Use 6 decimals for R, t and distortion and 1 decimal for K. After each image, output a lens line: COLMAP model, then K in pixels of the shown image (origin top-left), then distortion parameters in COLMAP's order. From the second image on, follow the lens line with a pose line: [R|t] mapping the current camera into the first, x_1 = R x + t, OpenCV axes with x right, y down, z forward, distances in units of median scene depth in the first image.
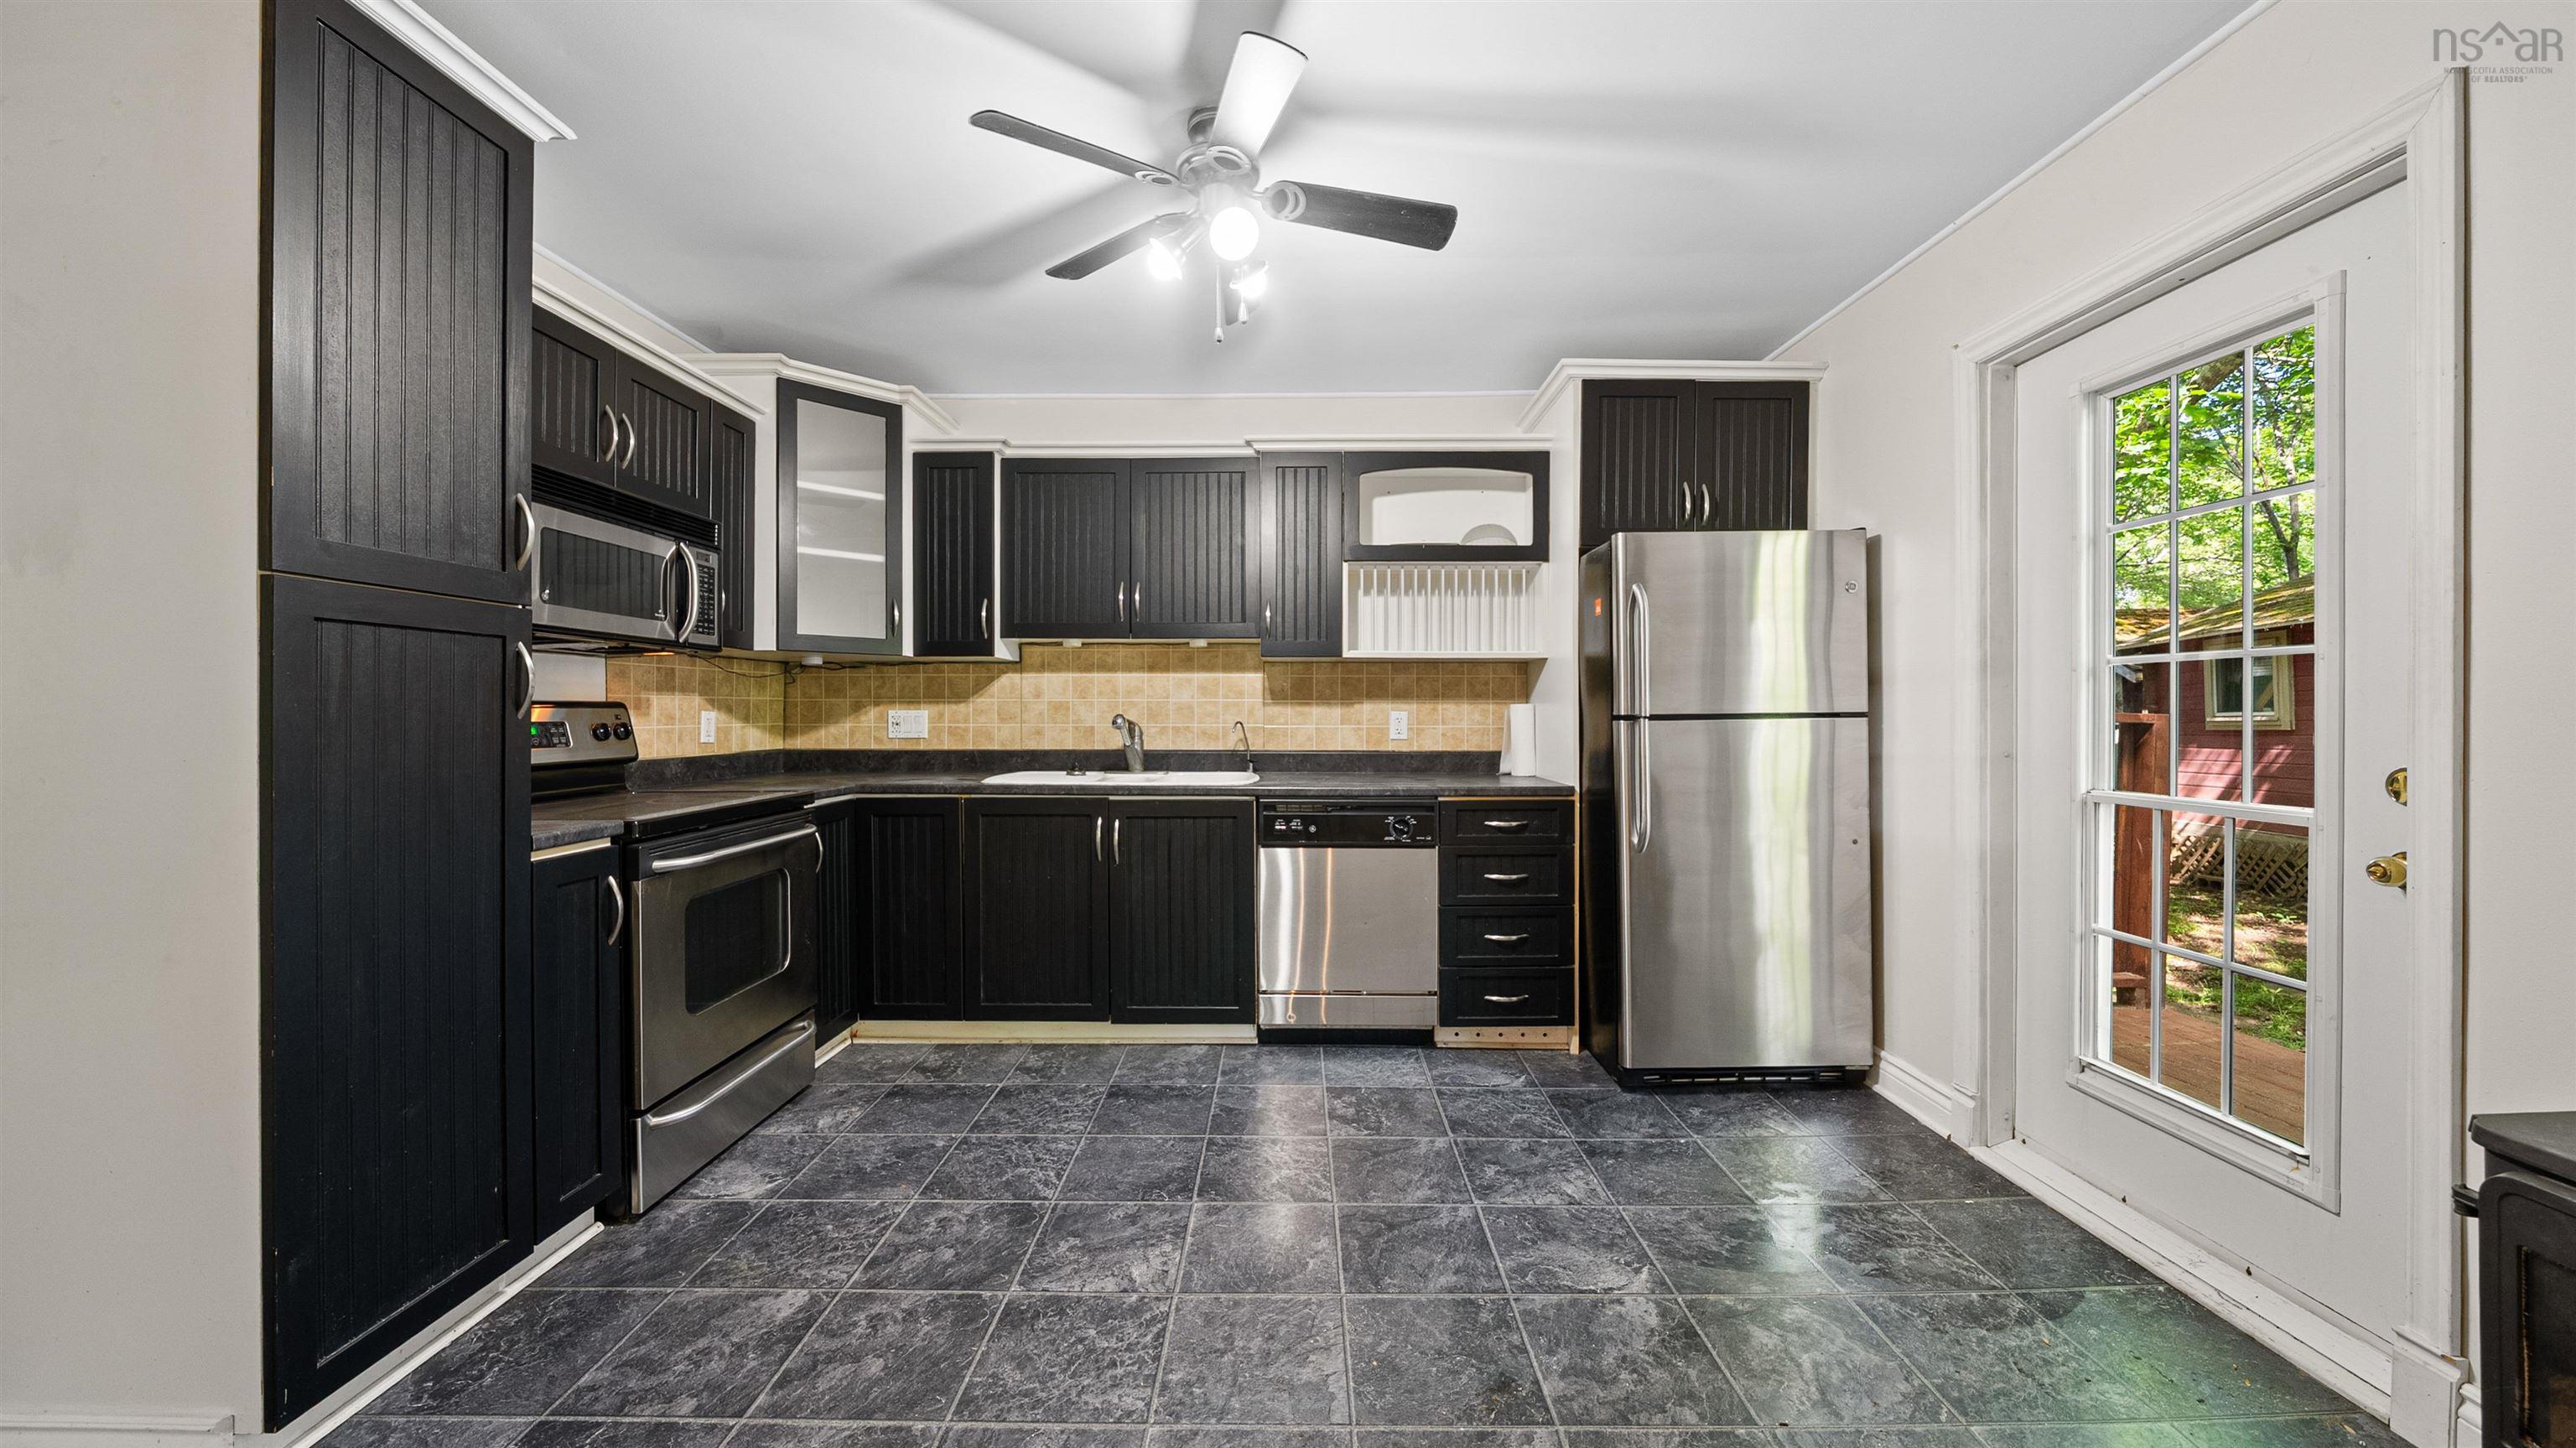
lens RADIAL K [[905.6, 0, 1287.7], [0, 905.6, 712.9], [0, 0, 1]] dist [-0.003142, -0.000198]
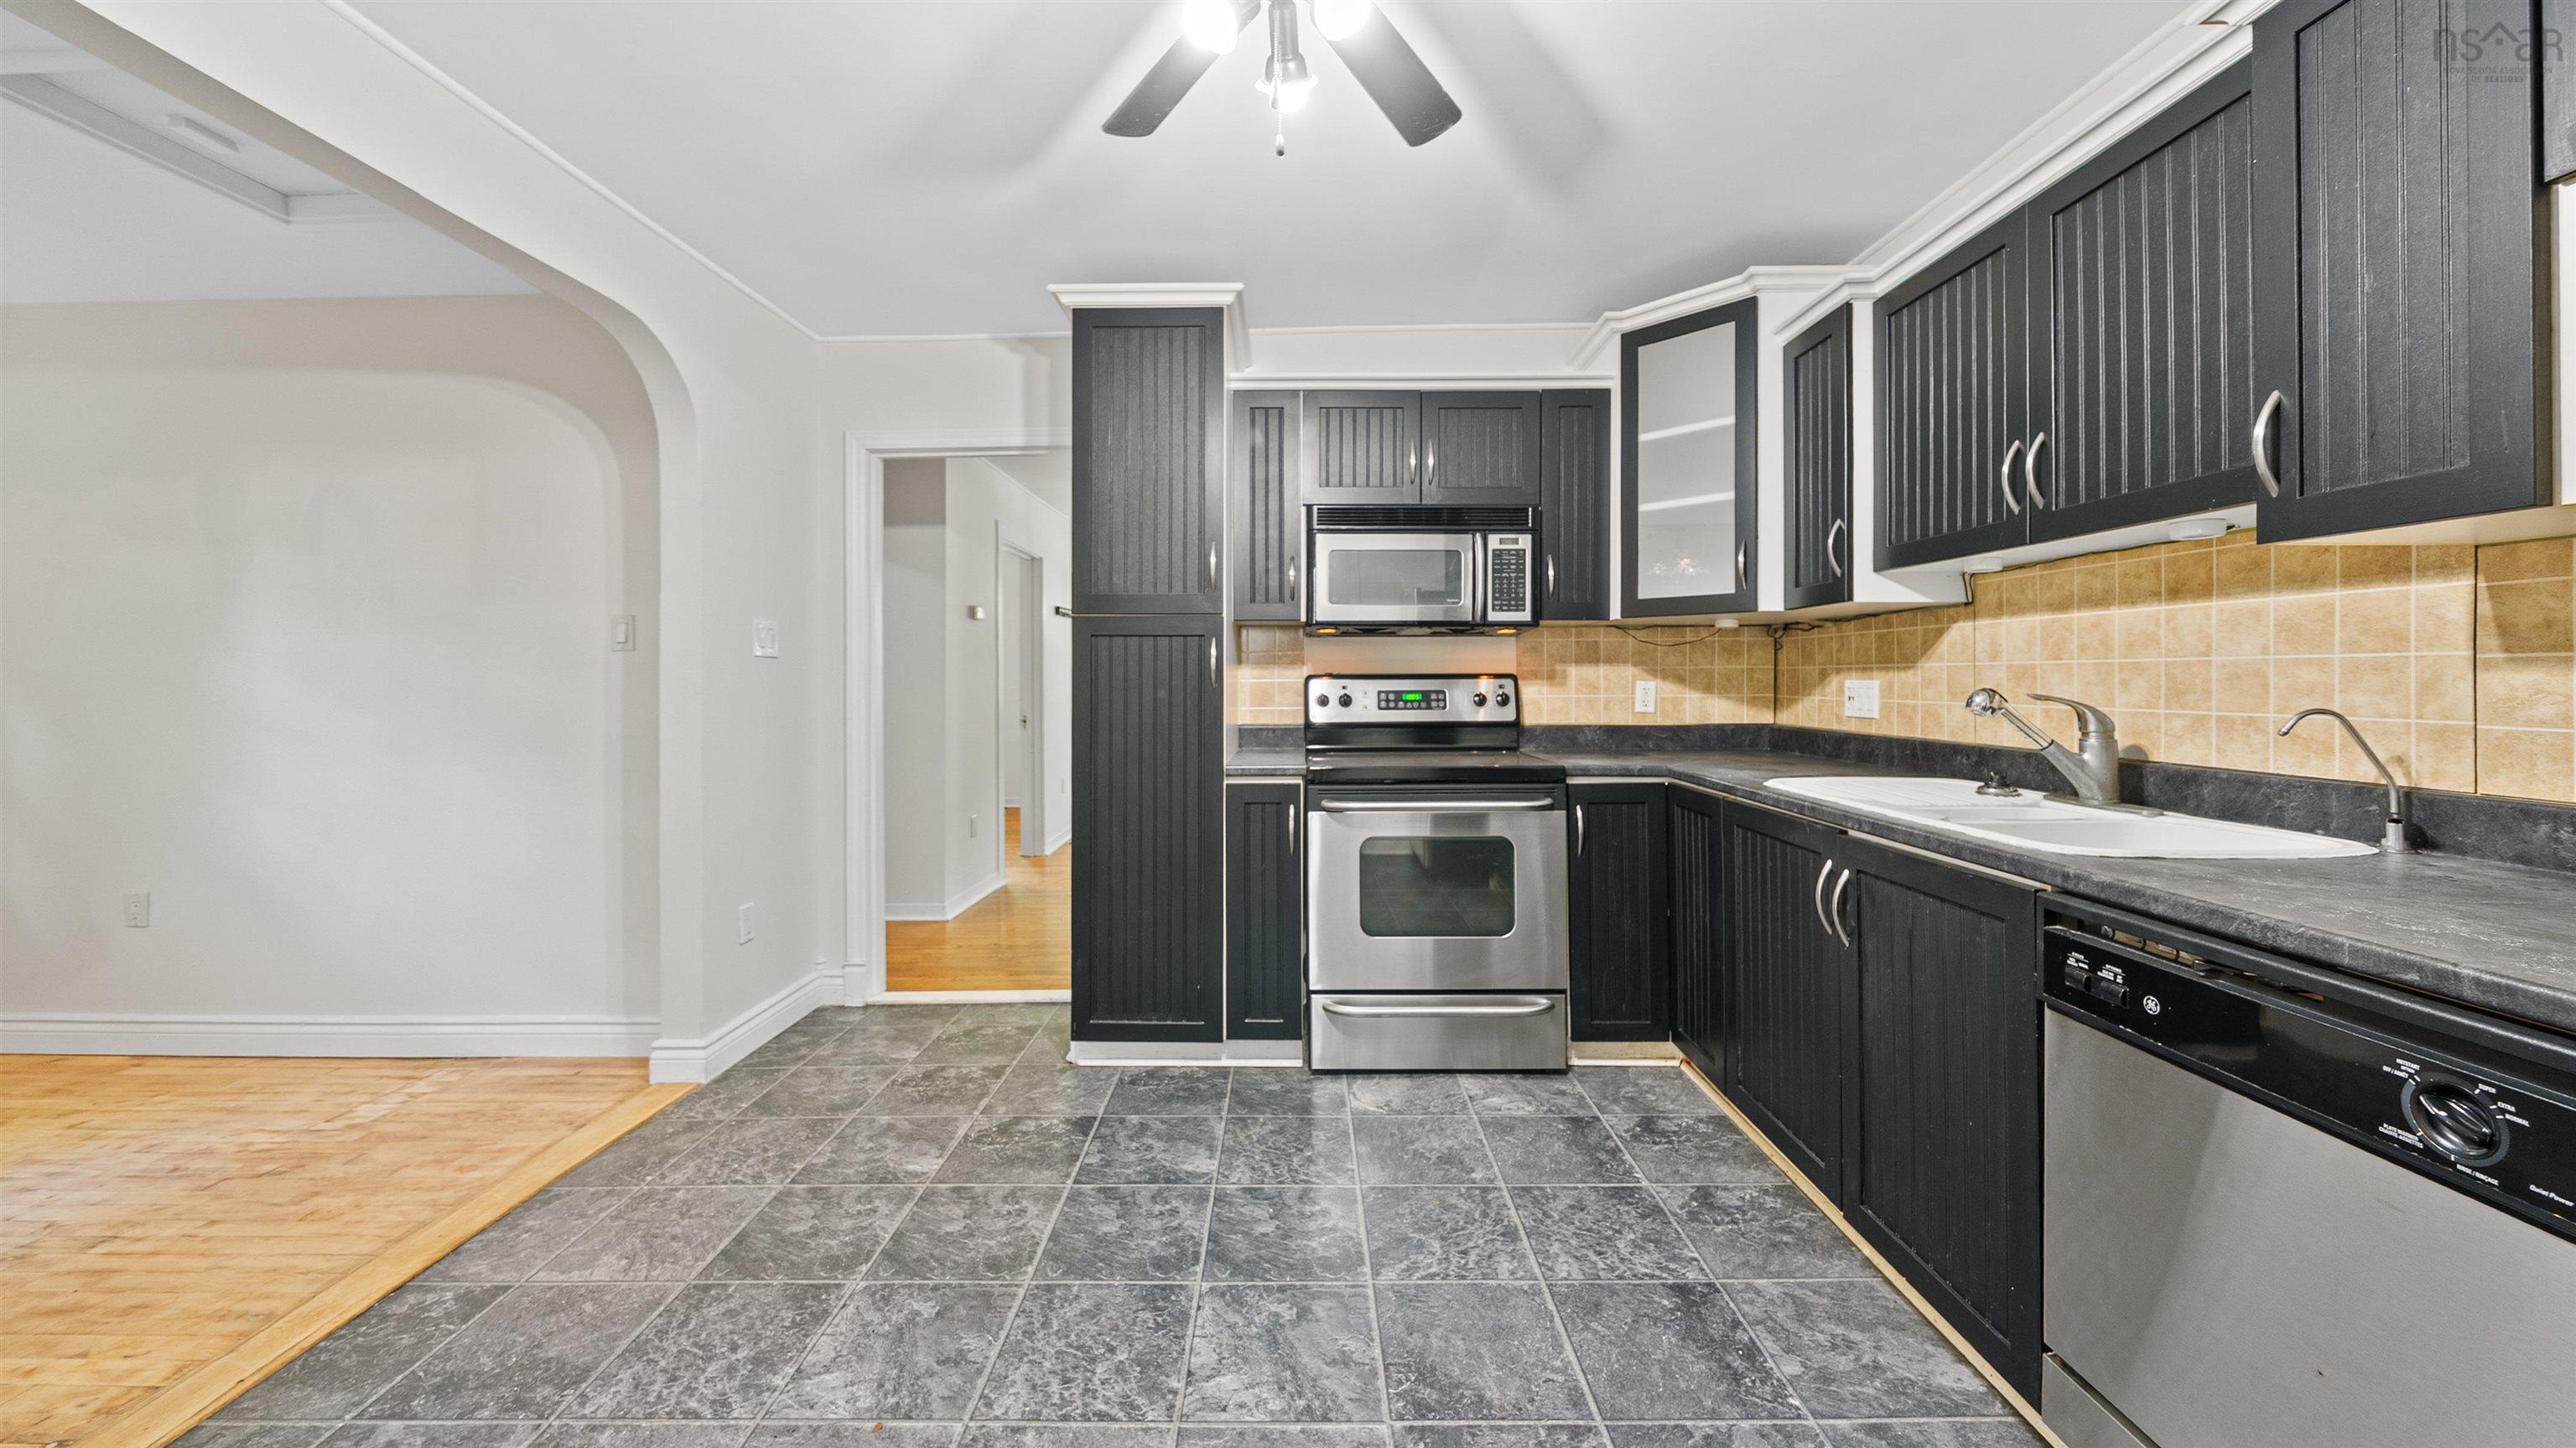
lens RADIAL K [[905.6, 0, 1288.0], [0, 905.6, 672.9], [0, 0, 1]] dist [-0.003142, -0.000198]
pose [[-0.001108, -0.006575, -0.999978, 0.420118], [0.000951, 0.999978, -0.006576, -0.005600], [0.999999, -0.000958, -0.001101, 0.688954]]
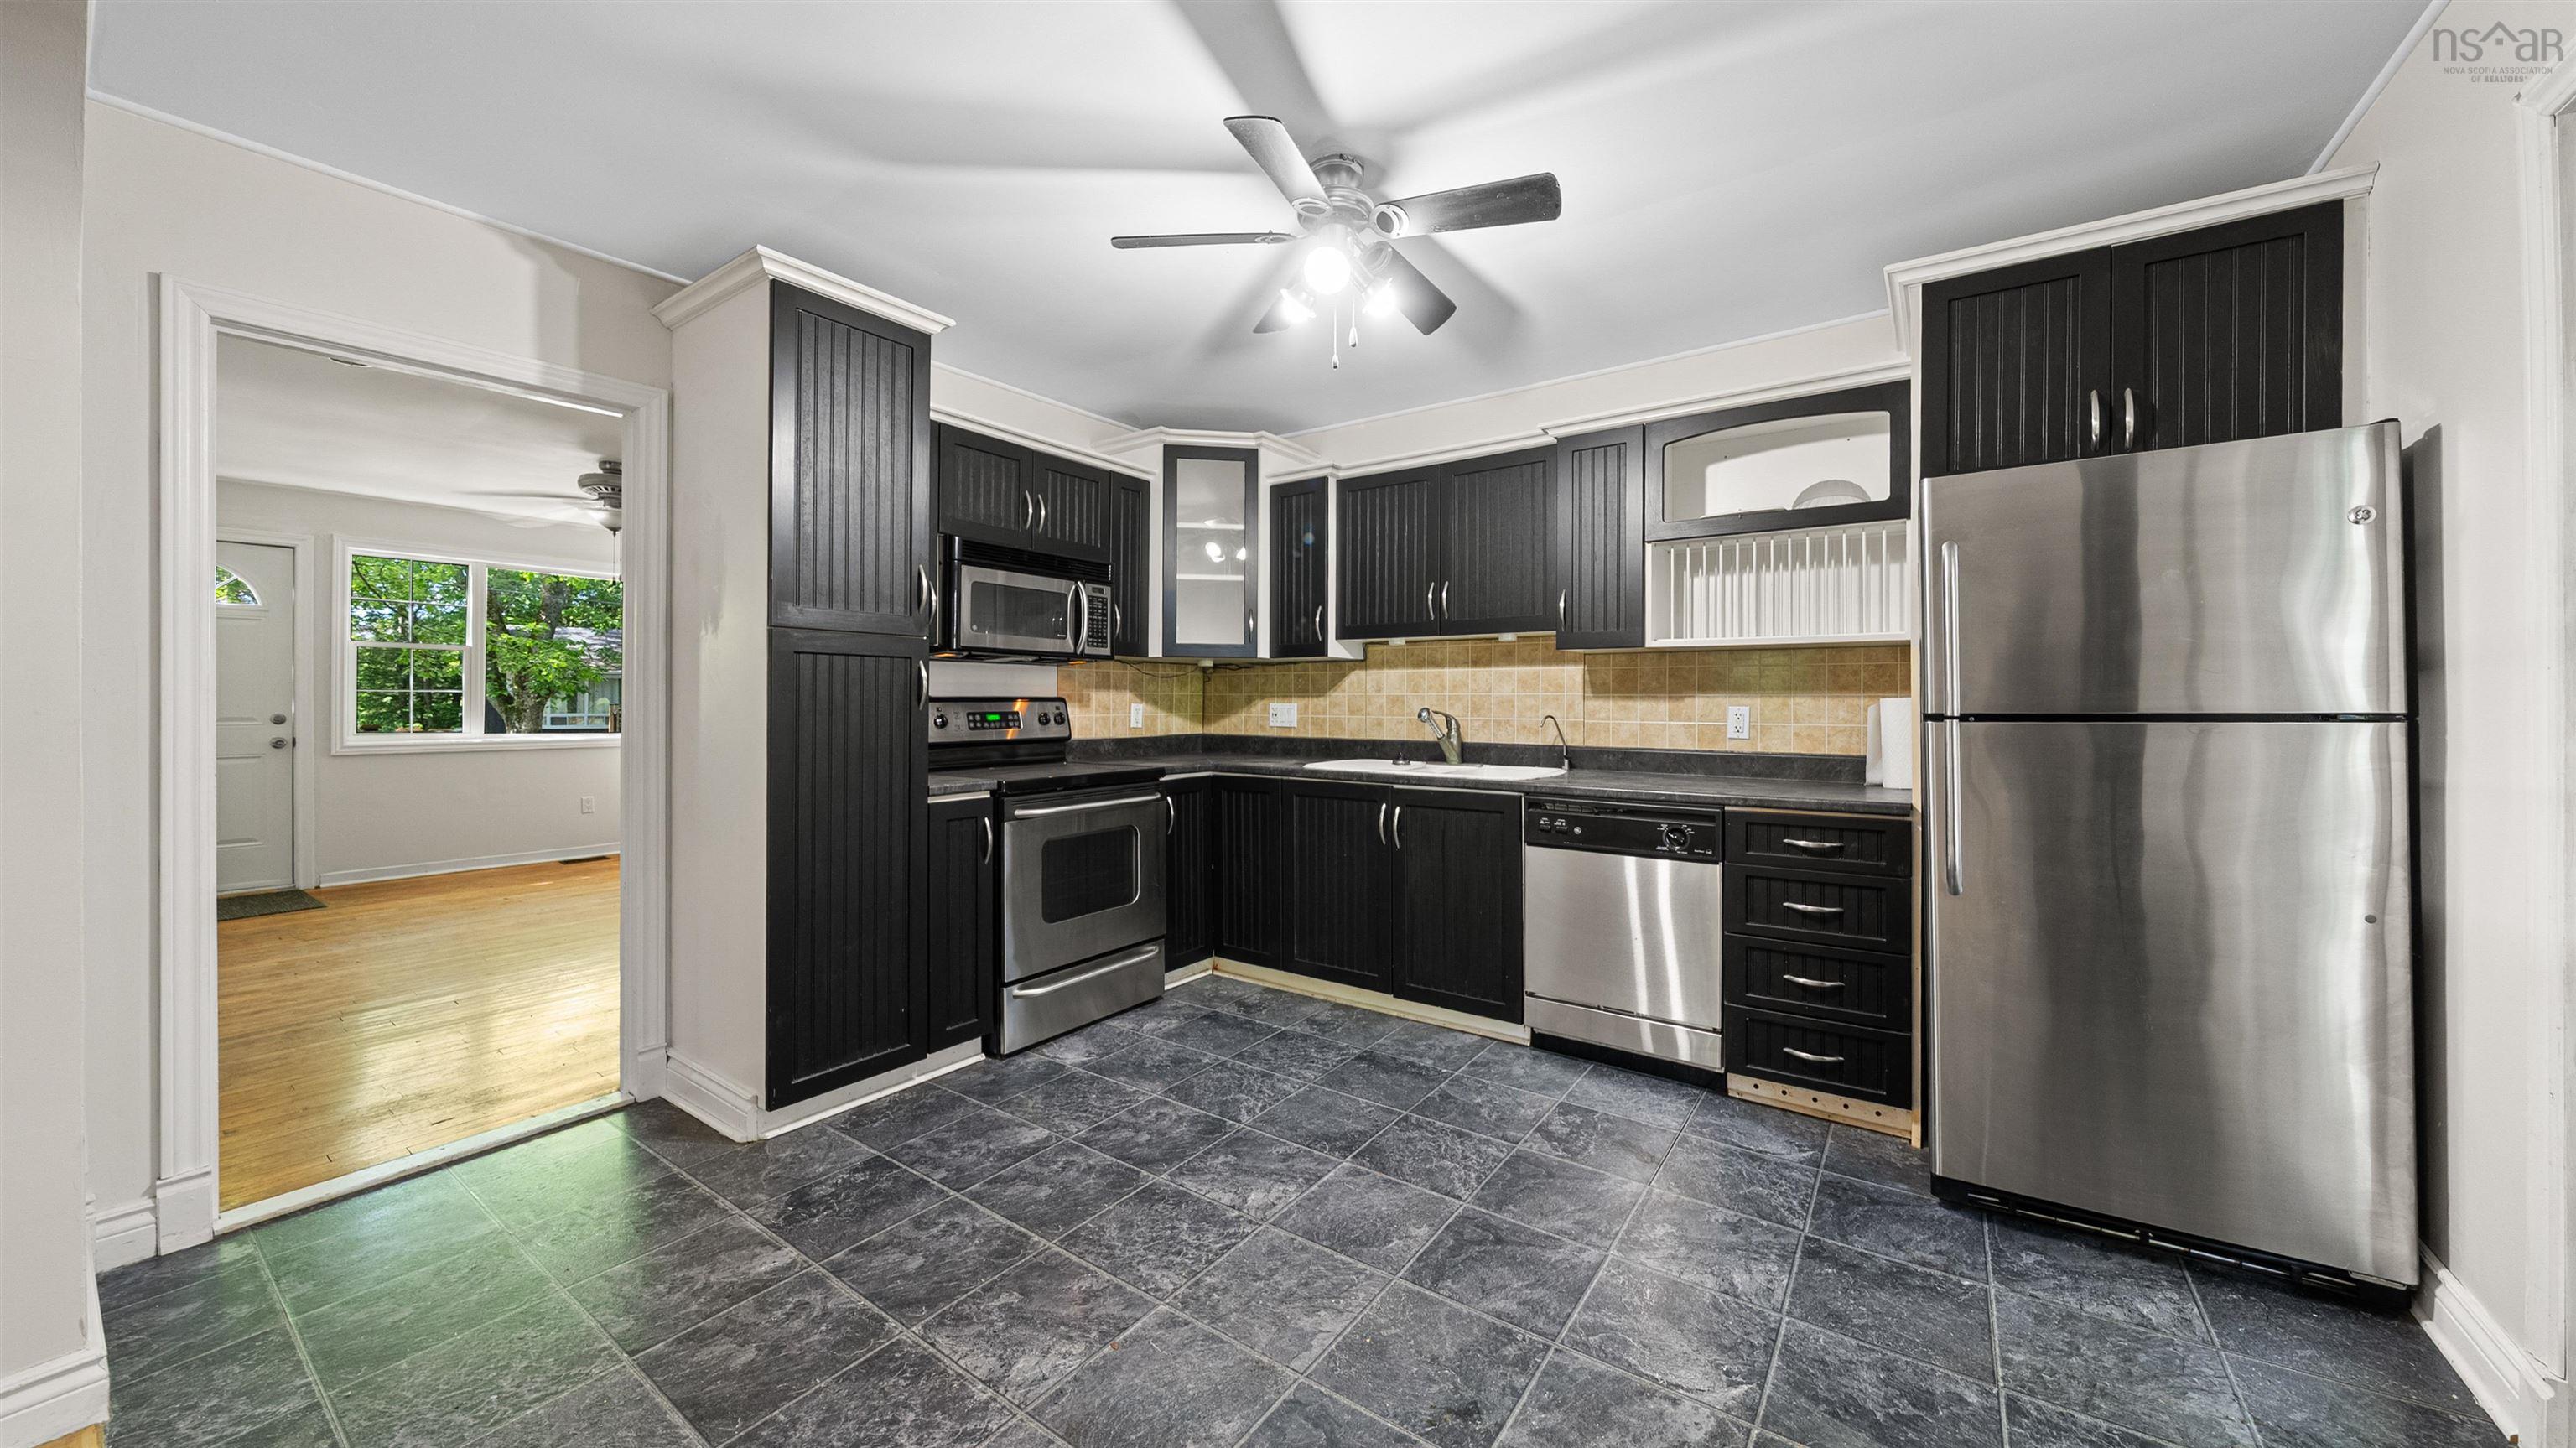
lens RADIAL K [[905.6, 0, 1298.5], [0, 905.6, 697.7], [0, 0, 1]] dist [-0.003142, -0.000198]
pose [[0.822494, 0.000107, -0.568774, 0.346205], [-0.003658, 0.999980, -0.005101, -0.005387], [0.568762, 0.006276, 0.822478, 0.056089]]
